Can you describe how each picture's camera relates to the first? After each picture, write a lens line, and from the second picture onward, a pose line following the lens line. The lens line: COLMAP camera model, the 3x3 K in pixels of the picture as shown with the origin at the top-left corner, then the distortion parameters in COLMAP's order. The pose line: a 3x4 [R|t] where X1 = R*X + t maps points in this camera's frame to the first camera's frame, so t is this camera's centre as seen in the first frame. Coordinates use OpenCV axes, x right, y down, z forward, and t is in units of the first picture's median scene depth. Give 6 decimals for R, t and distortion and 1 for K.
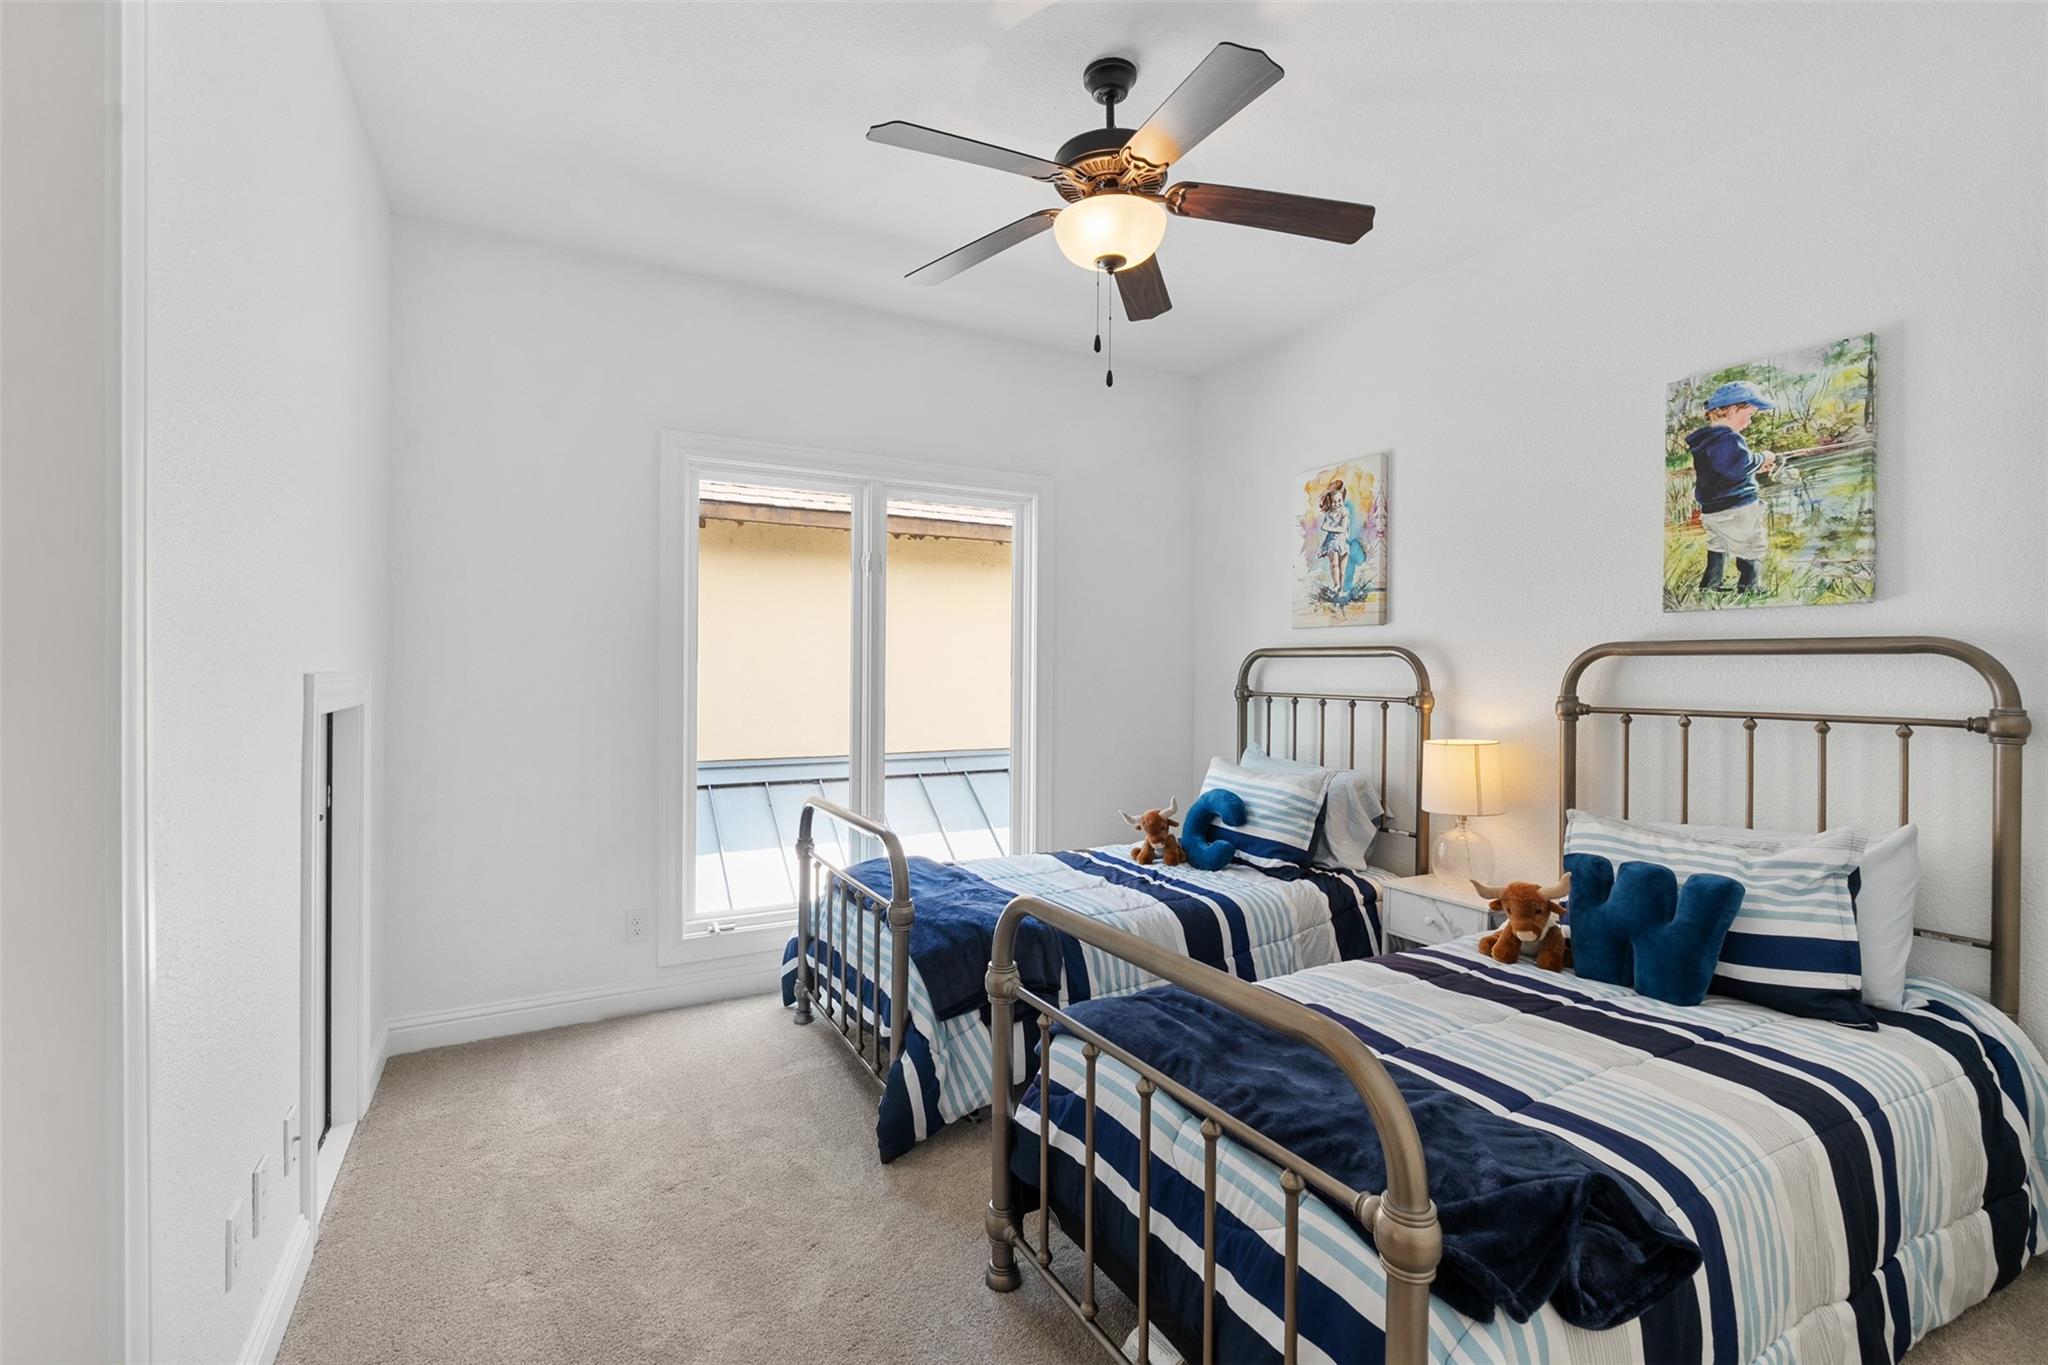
lens RADIAL K [[913.3, 0, 1022.7], [0, 913.3, 663.0], [0, 0, 1]] dist [-0.000972, -0.000063]
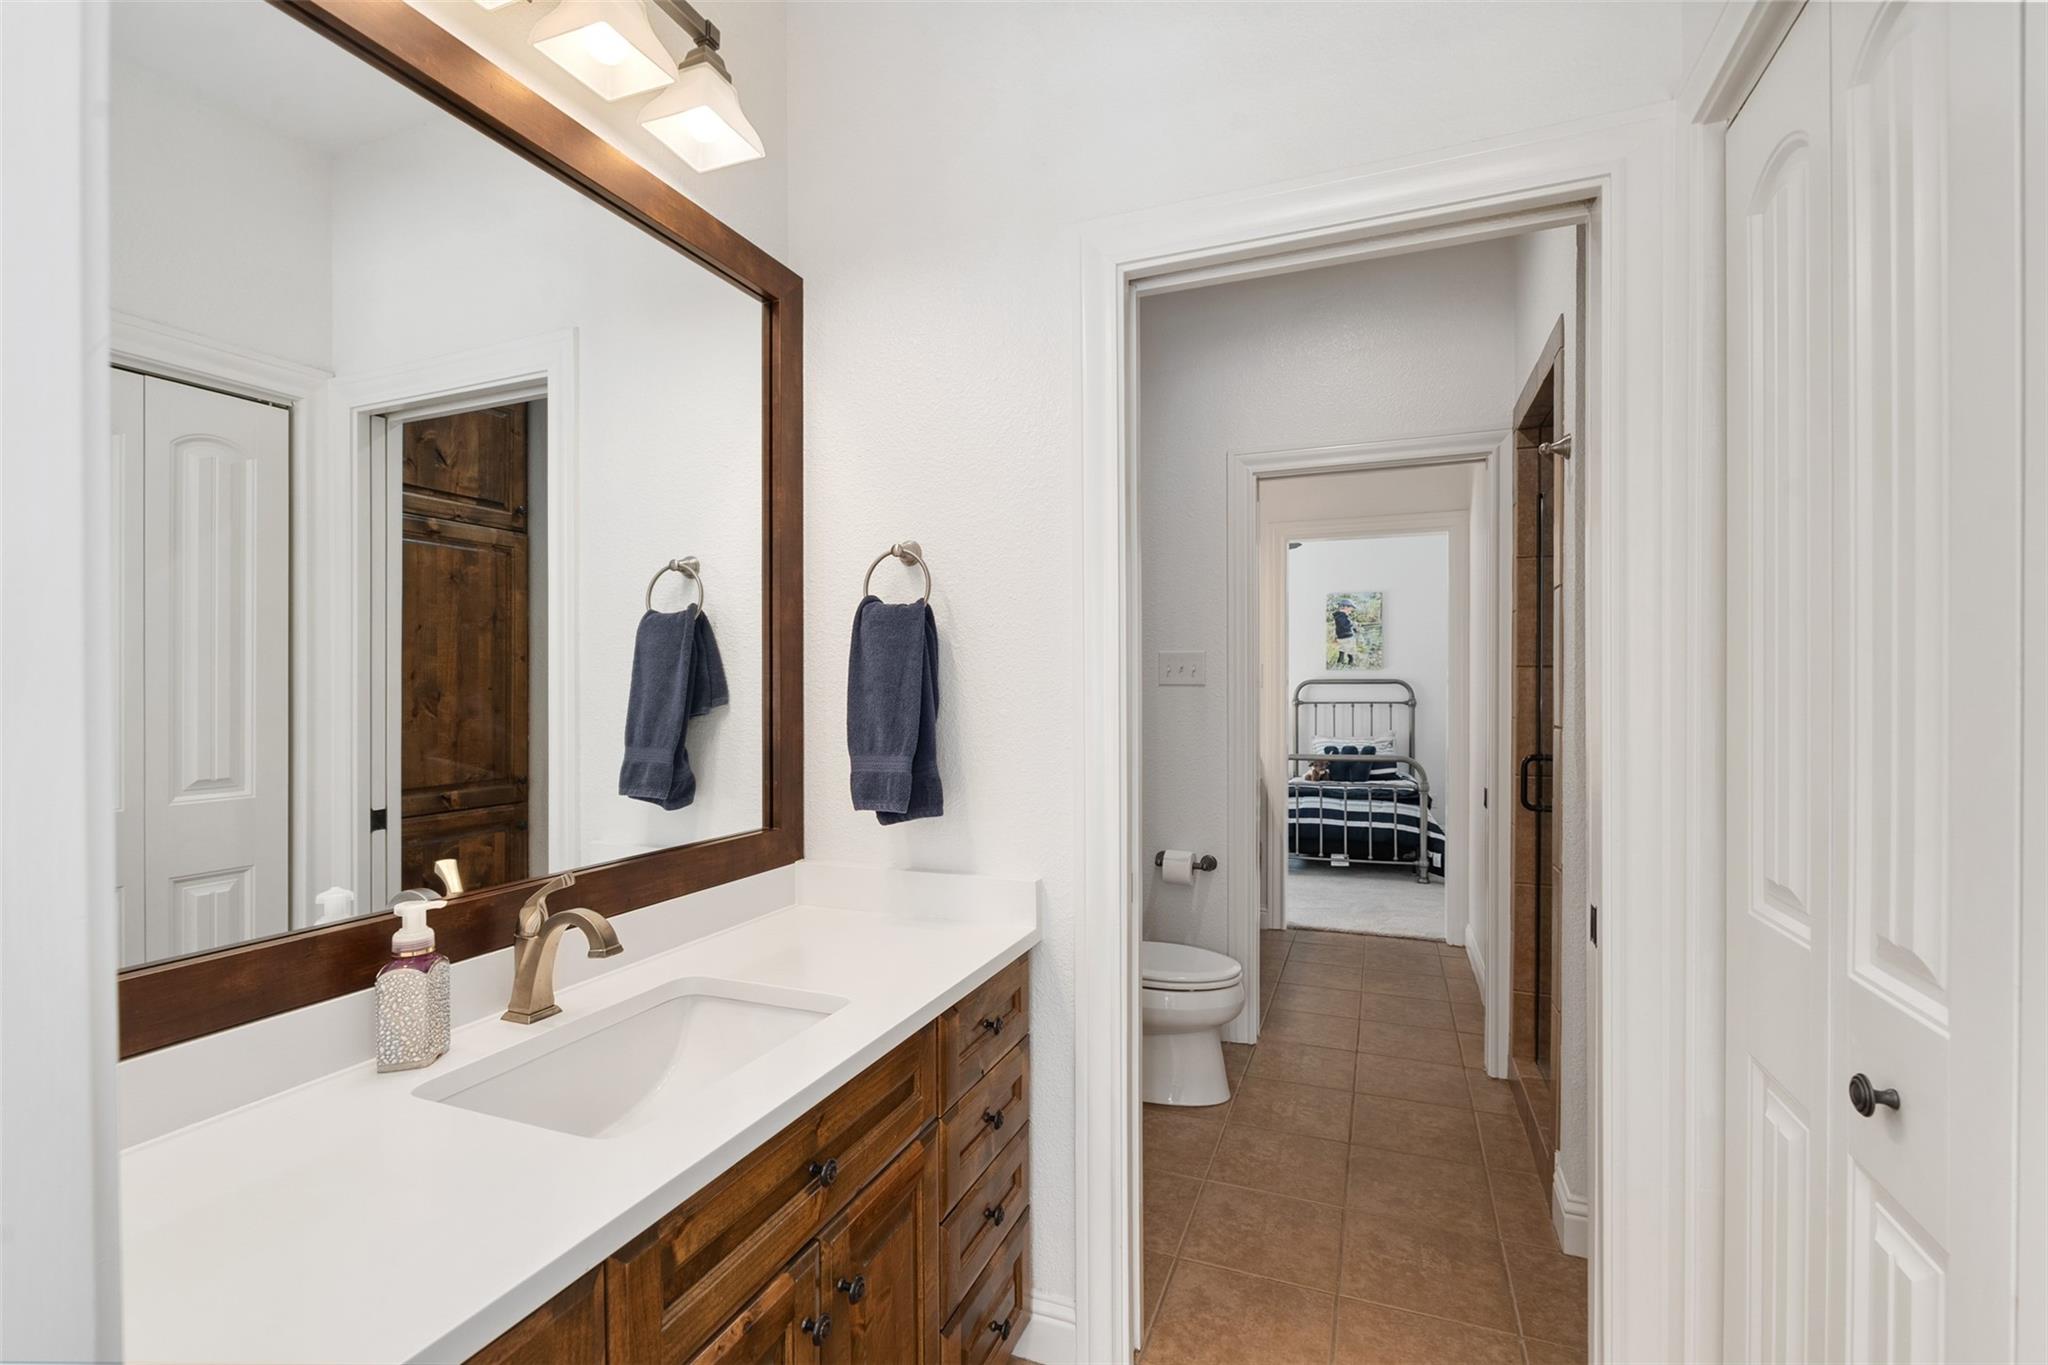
lens RADIAL K [[913.3, 0, 1024.7], [0, 913.3, 692.6], [0, 0, 1]] dist [-0.000972, -0.000063]
pose [[0.765422, -0.005000, 0.643510, -2.207500], [0.002446, 0.999985, 0.004861, 0.002715], [-0.643524, -0.002146, 0.765423, -0.745060]]
